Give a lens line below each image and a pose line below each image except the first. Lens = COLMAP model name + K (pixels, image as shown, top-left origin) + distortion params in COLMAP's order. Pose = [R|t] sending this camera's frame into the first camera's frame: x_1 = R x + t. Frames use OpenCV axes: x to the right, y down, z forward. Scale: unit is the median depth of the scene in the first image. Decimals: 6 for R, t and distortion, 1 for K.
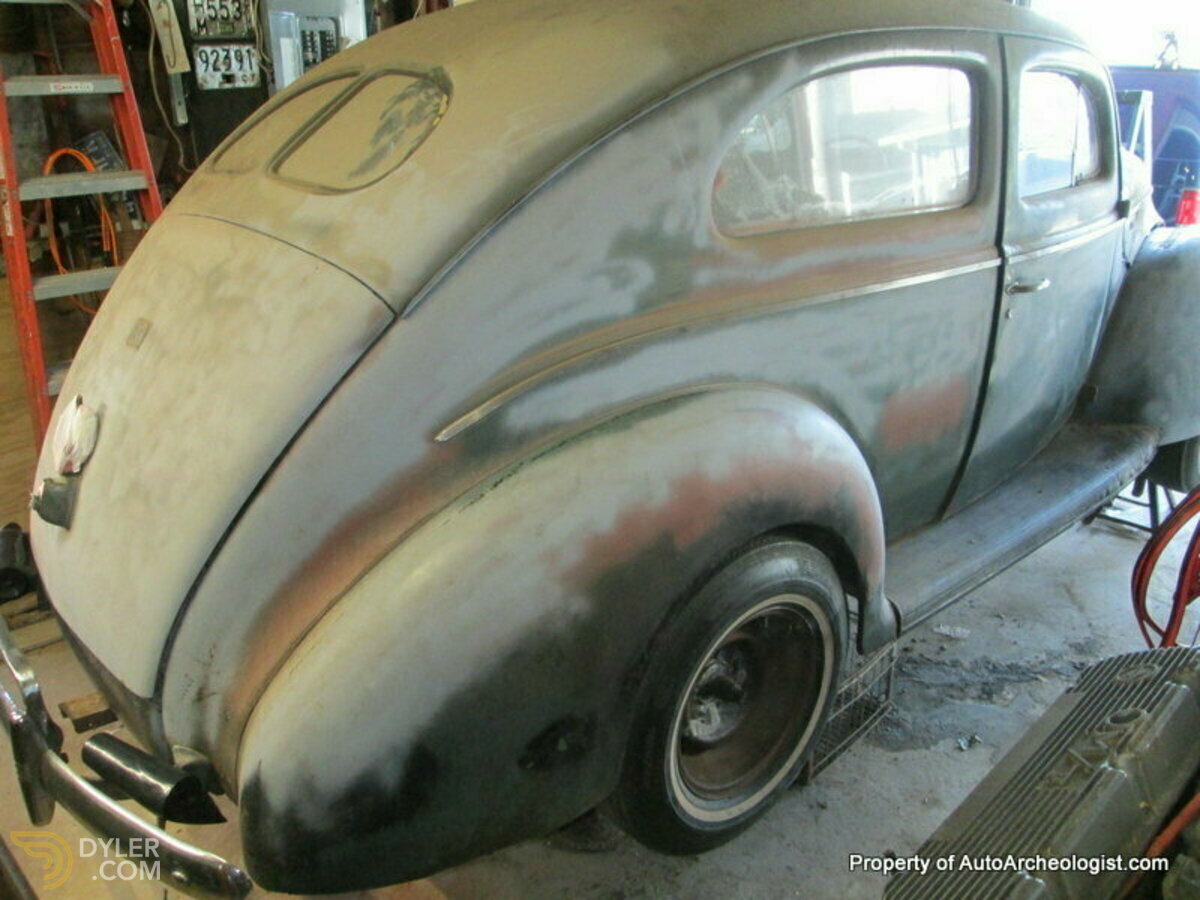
lens RADIAL K [[987.8, 0, 598.0], [0, 987.8, 442.4], [0, 0, 1]] dist [-0.078898, 0.025787]
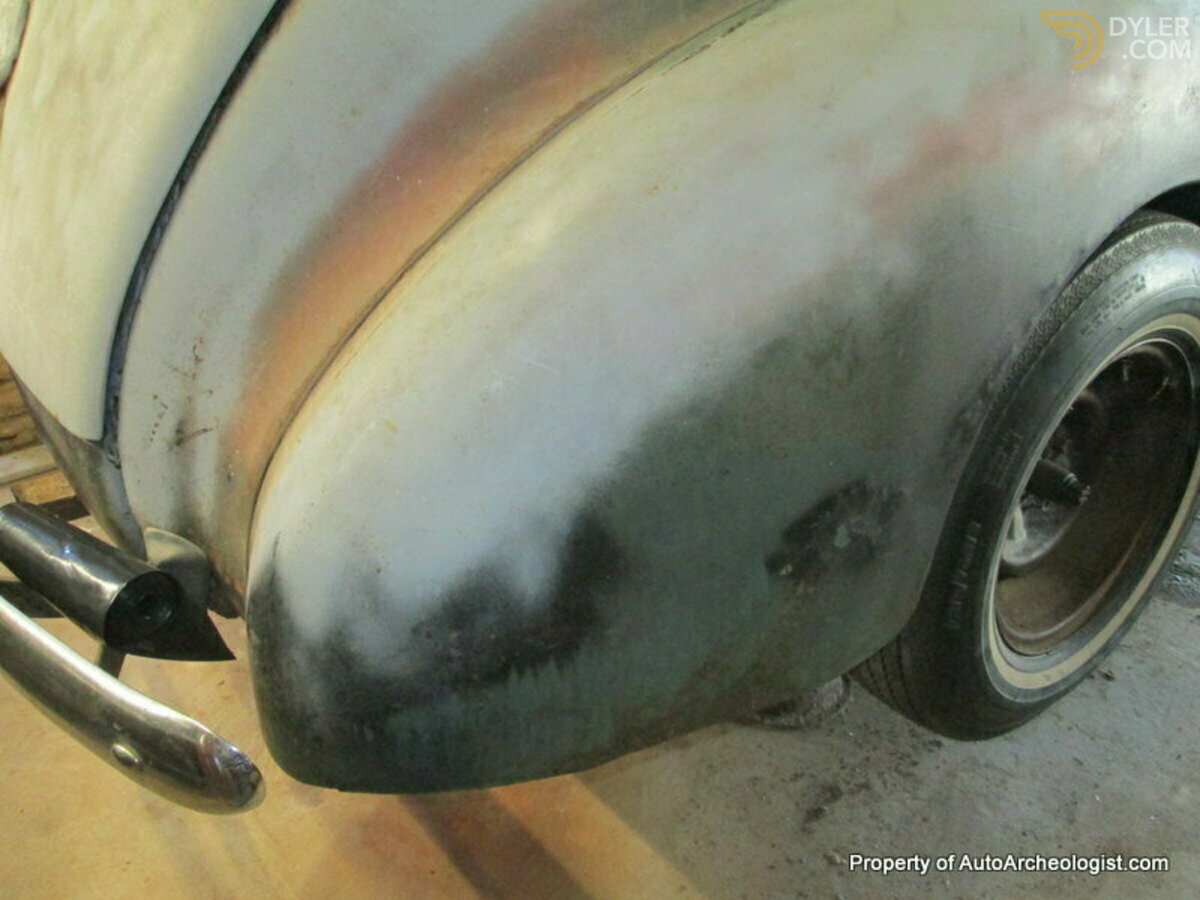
lens RADIAL K [[987.8, 0, 598.6], [0, 987.8, 463.1], [0, 0, 1]] dist [-0.078898, 0.025787]
pose [[0.996287, 0.019545, -0.083851, -0.126395], [-0.007751, 0.990299, 0.138737, 0.198090], [0.085749, -0.137572, 0.986773, 0.471059]]
